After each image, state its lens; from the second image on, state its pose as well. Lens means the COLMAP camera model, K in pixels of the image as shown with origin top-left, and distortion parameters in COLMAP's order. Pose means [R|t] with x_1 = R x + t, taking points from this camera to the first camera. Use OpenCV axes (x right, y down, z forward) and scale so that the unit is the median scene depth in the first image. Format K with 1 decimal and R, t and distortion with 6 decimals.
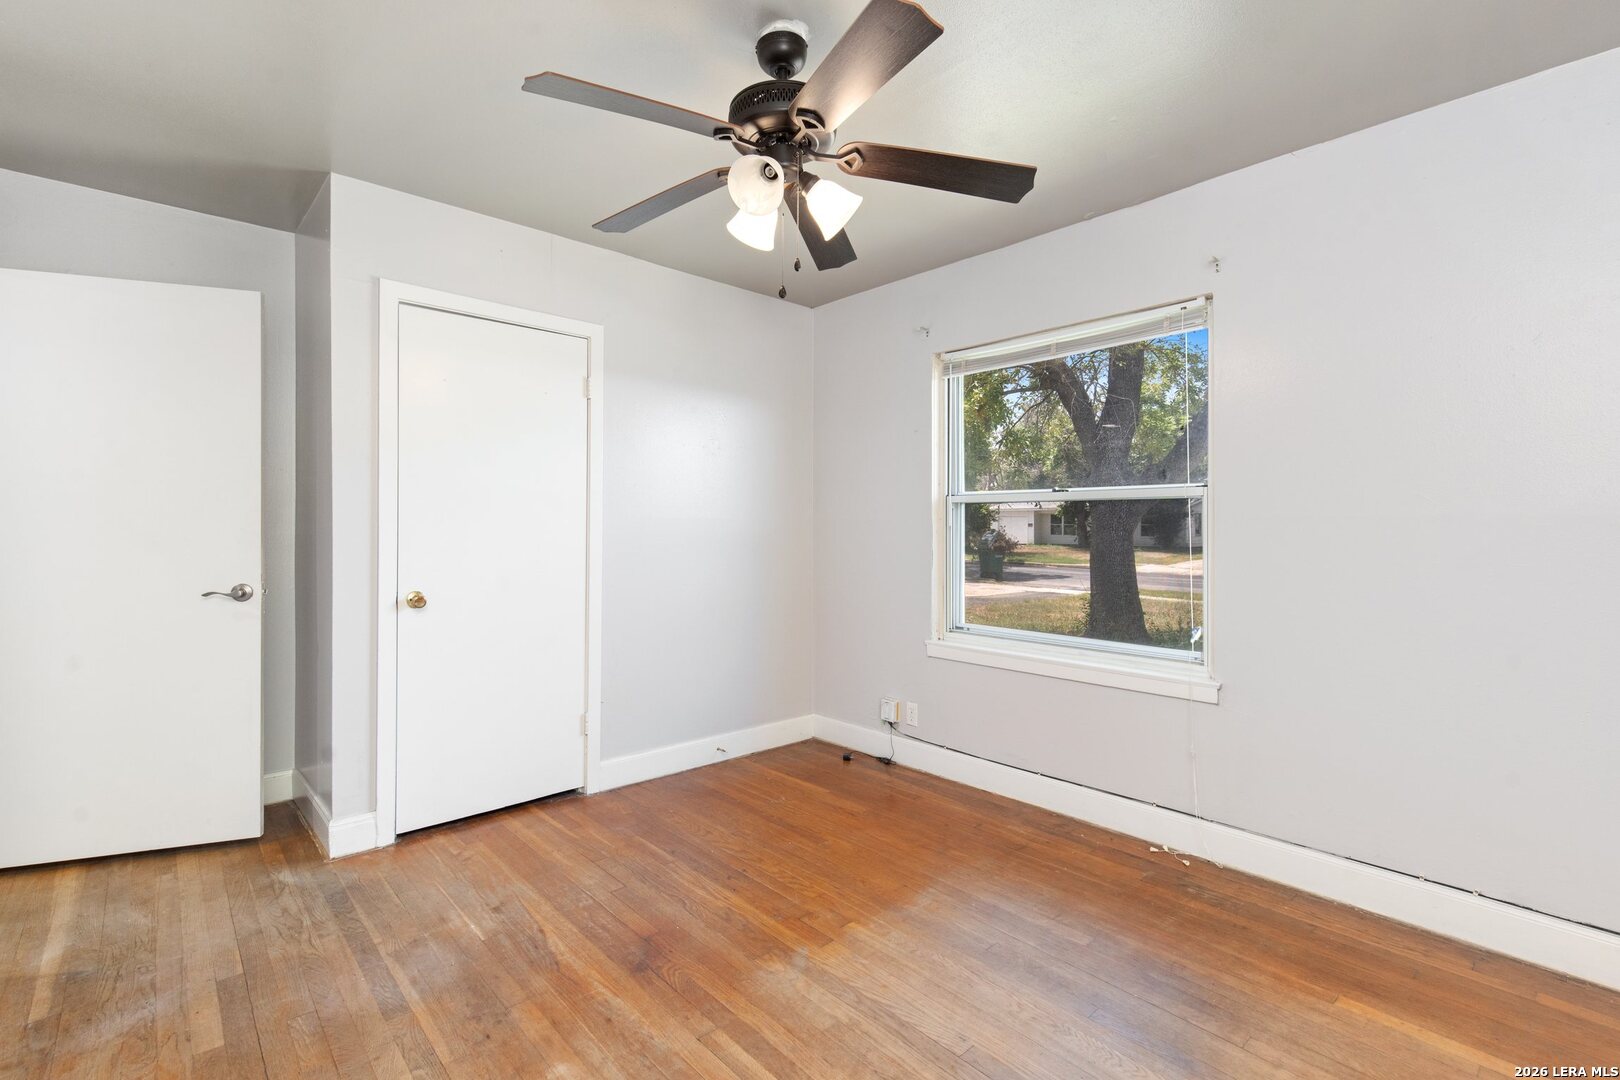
lens RADIAL K [[737.2, 0, 805.4], [0, 737.2, 528.9], [0, 0, 1]] dist [0.009451, -0.000459]
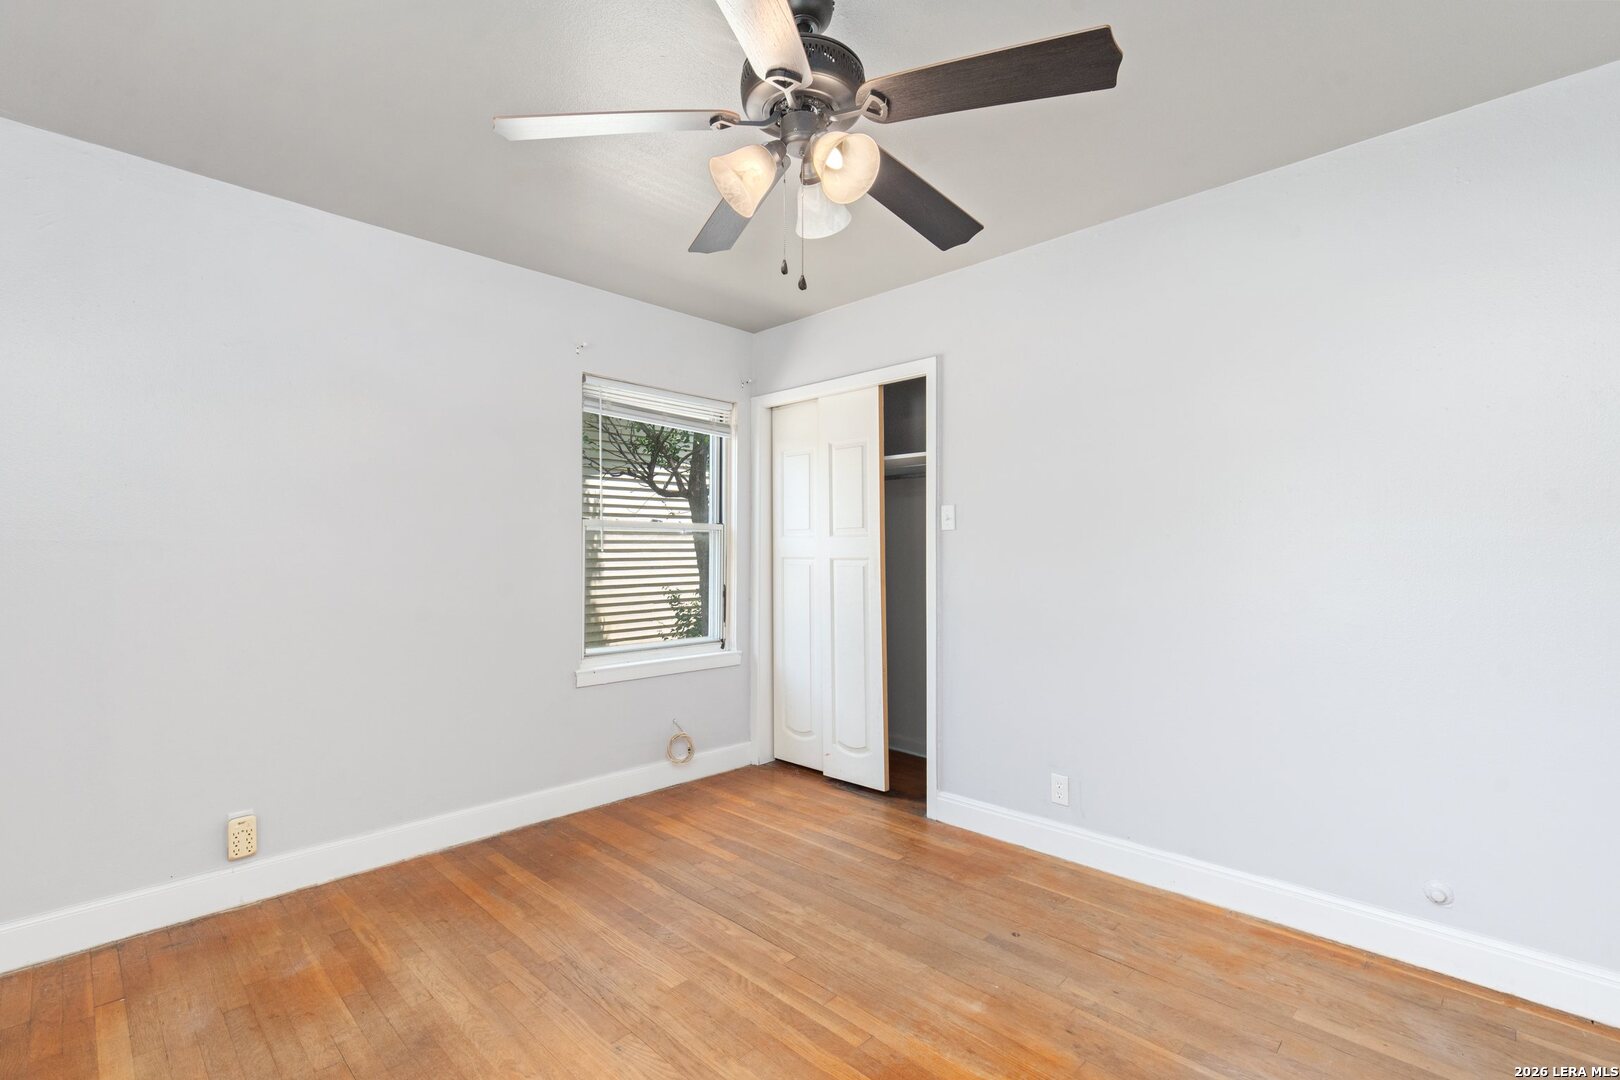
lens RADIAL K [[729.9, 0, 805.1], [0, 729.9, 539.9], [0, 0, 1]] dist [0.009405, -0.000417]
pose [[-0.997872, -0.004958, -0.065018, 0.016913], [-0.004916, 0.999988, -0.000800, -0.014409], [0.065021, -0.000479, -0.997884, 1.496728]]
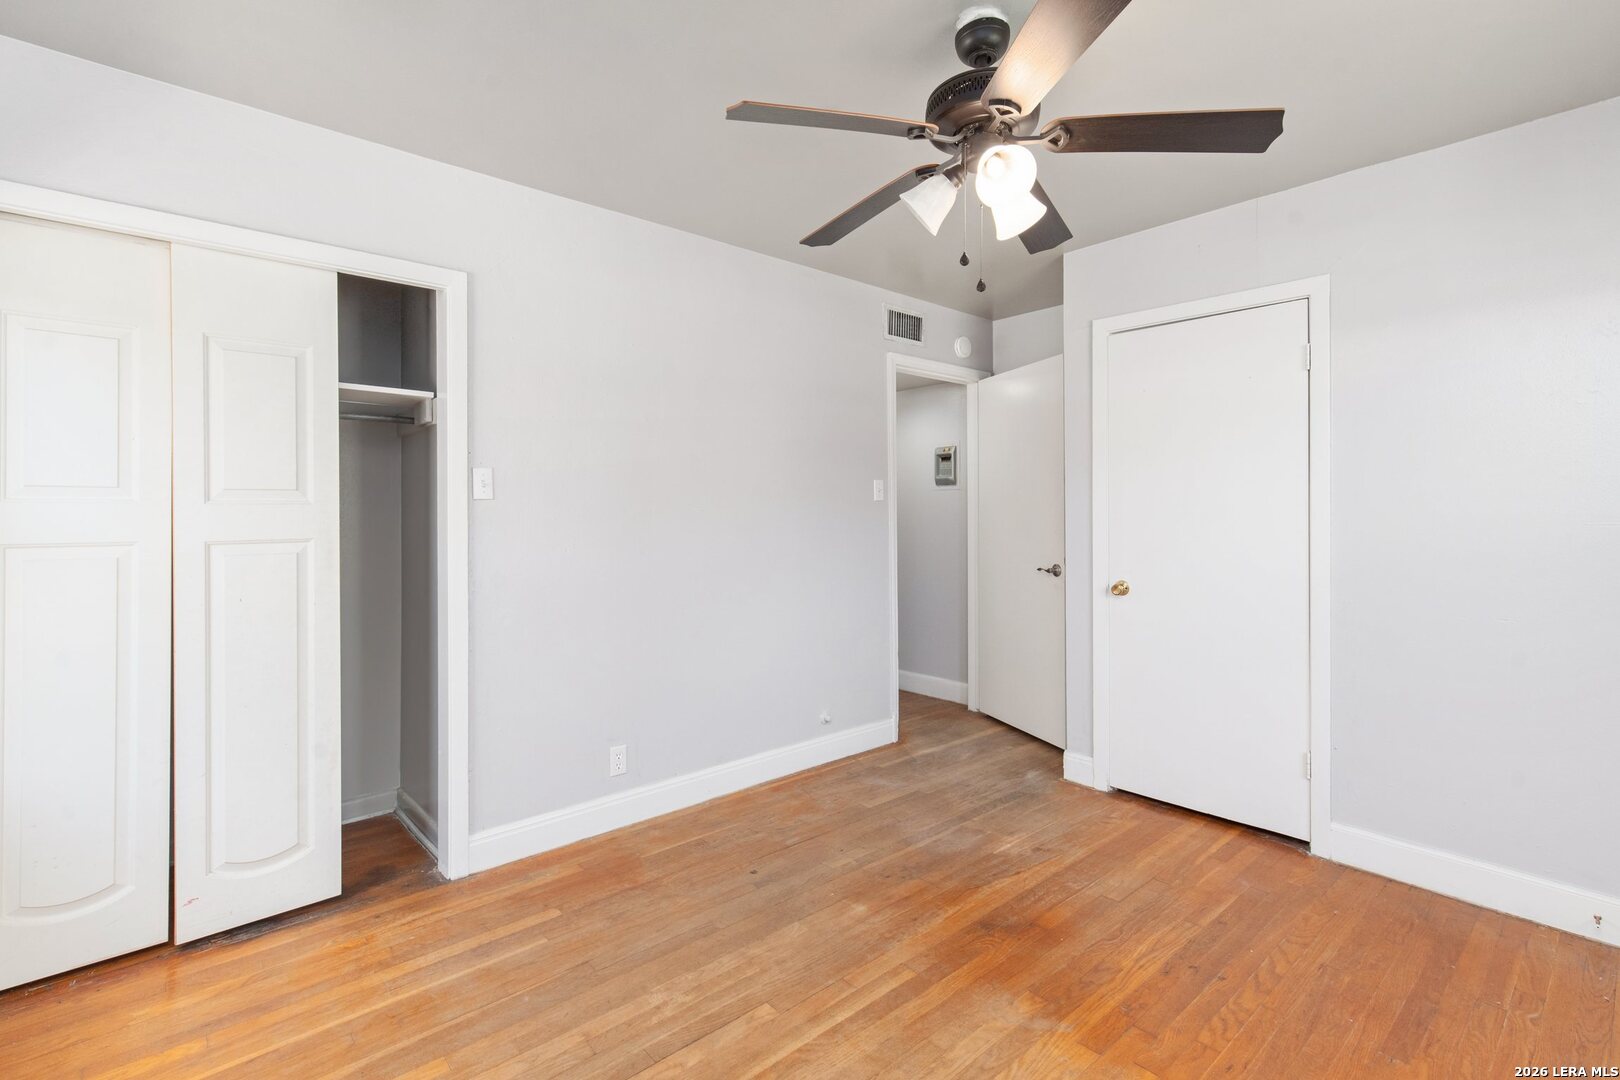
lens RADIAL K [[744.5, 0, 801.7], [0, 744.5, 505.8], [0, 0, 1]] dist [0.008297, -0.000766]
pose [[-0.018347, -0.017821, -0.999673, 0.769962], [-0.006776, 0.999820, -0.017699, -0.008603], [0.999809, 0.006449, -0.018464, 0.630099]]
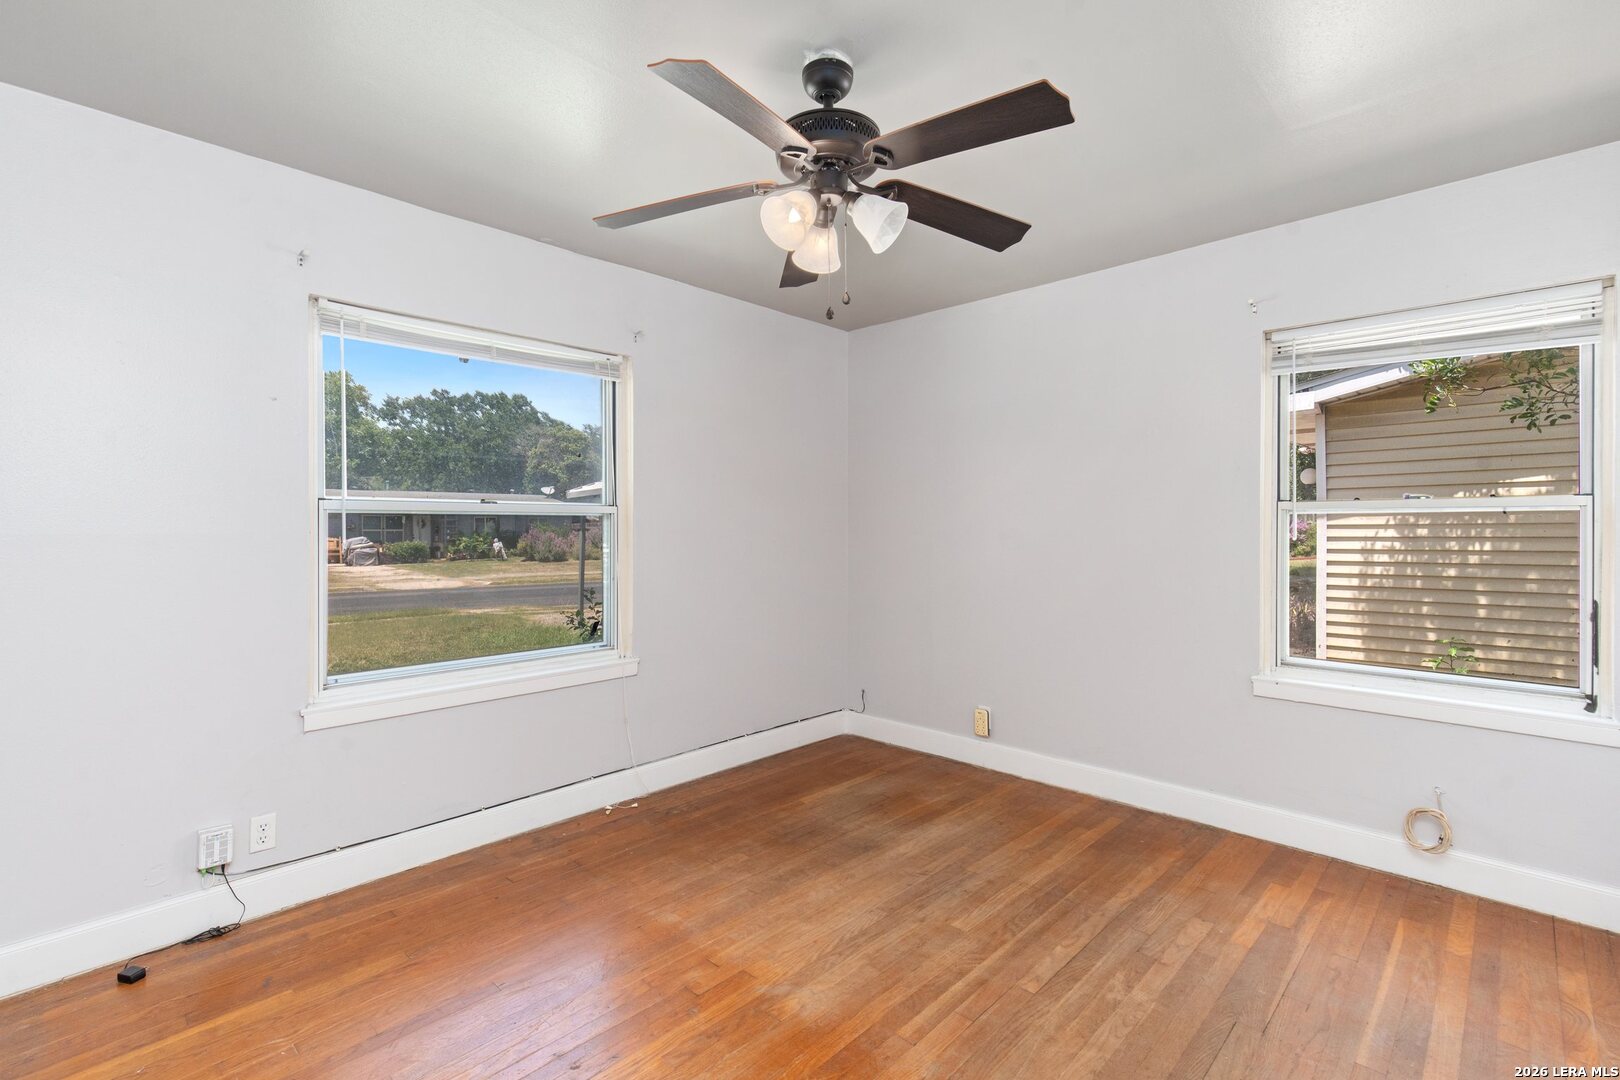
lens RADIAL K [[737.2, 0, 805.4], [0, 737.2, 528.9], [0, 0, 1]] dist [0.009451, -0.000459]
pose [[-0.070352, -0.000114, 0.997522, -0.844843], [0.009975, 0.999950, 0.000818, -0.017822], [-0.997472, 0.010007, -0.070347, 0.890398]]
